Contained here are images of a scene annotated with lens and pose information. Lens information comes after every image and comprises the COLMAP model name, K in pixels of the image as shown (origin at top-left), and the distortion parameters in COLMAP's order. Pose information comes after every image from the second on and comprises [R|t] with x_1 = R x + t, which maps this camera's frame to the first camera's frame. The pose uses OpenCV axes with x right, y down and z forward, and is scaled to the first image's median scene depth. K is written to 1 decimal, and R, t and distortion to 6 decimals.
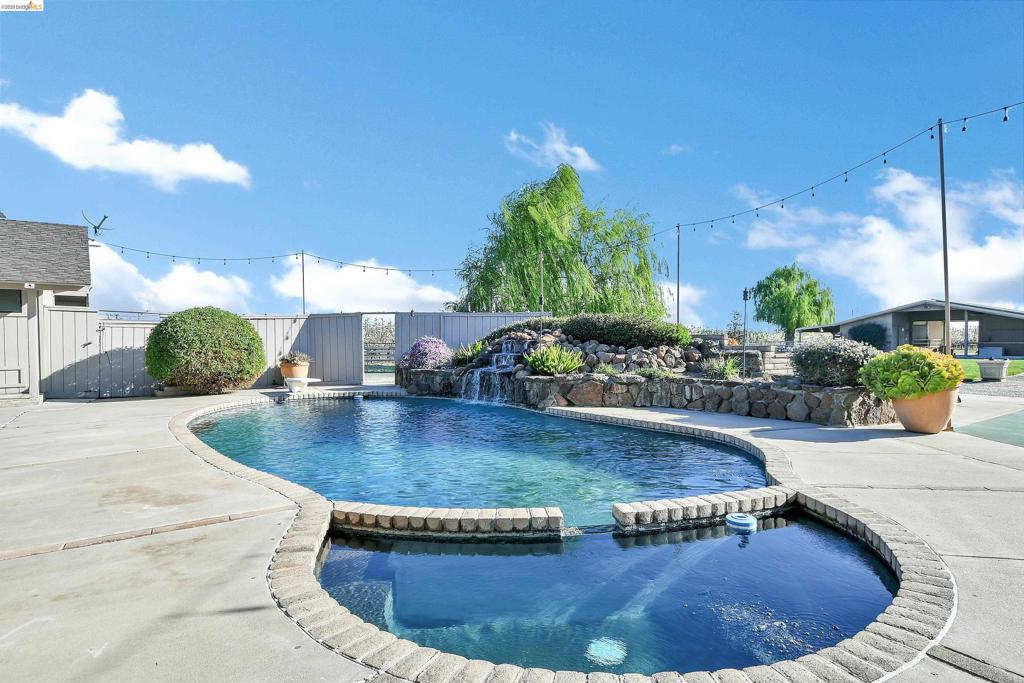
lens RADIAL K [[561.1, 0, 517.4], [0, 561.1, 351.1], [0, 0, 1]] dist [-0.017753, 0.000016]
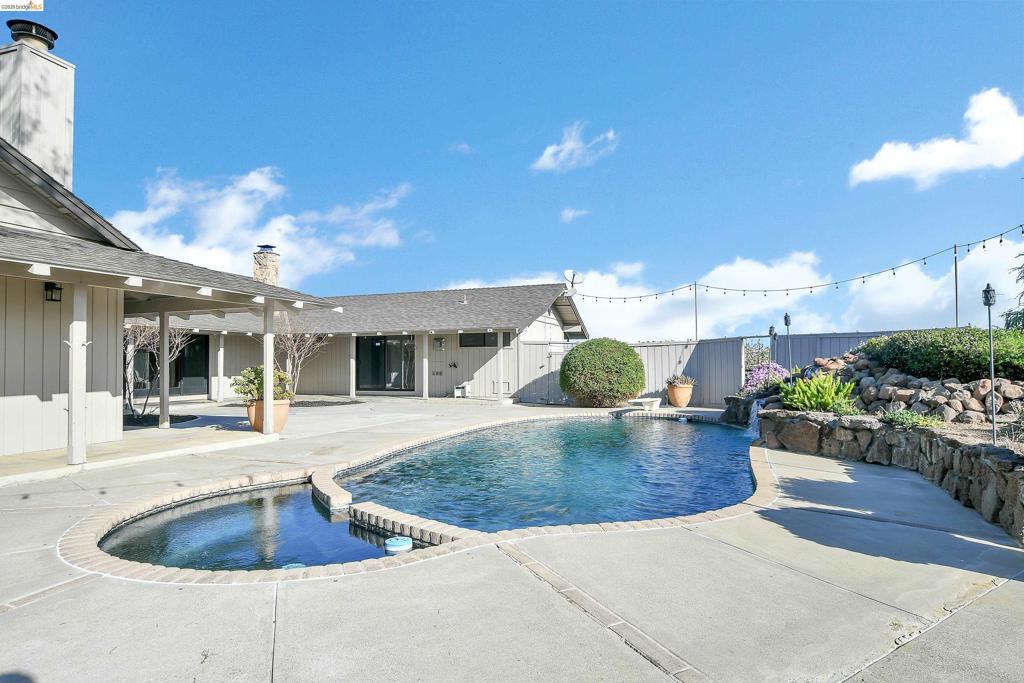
lens RADIAL K [[561.1, 0, 517.4], [0, 561.1, 351.1], [0, 0, 1]] dist [-0.017753, 0.000016]
pose [[0.518490, -0.014338, -0.854963, 0.499652], [-0.016178, 0.999516, -0.026573, -0.014750], [0.854931, 0.027609, 0.518007, 0.201849]]
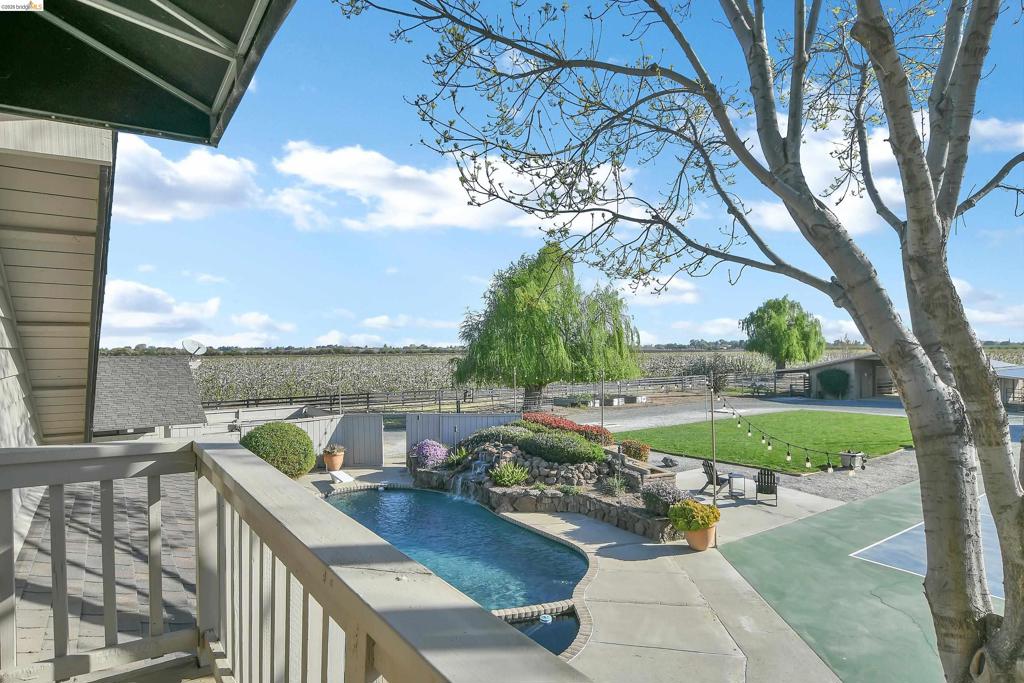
lens RADIAL K [[561.1, 0, 517.4], [0, 561.1, 351.1], [0, 0, 1]] dist [-0.017753, 0.000016]
pose [[0.999685, 0.000246, -0.025095, 0.116899], [-0.000570, 0.999916, -0.012920, -0.278599], [0.025090, 0.012931, 0.999602, -0.486629]]
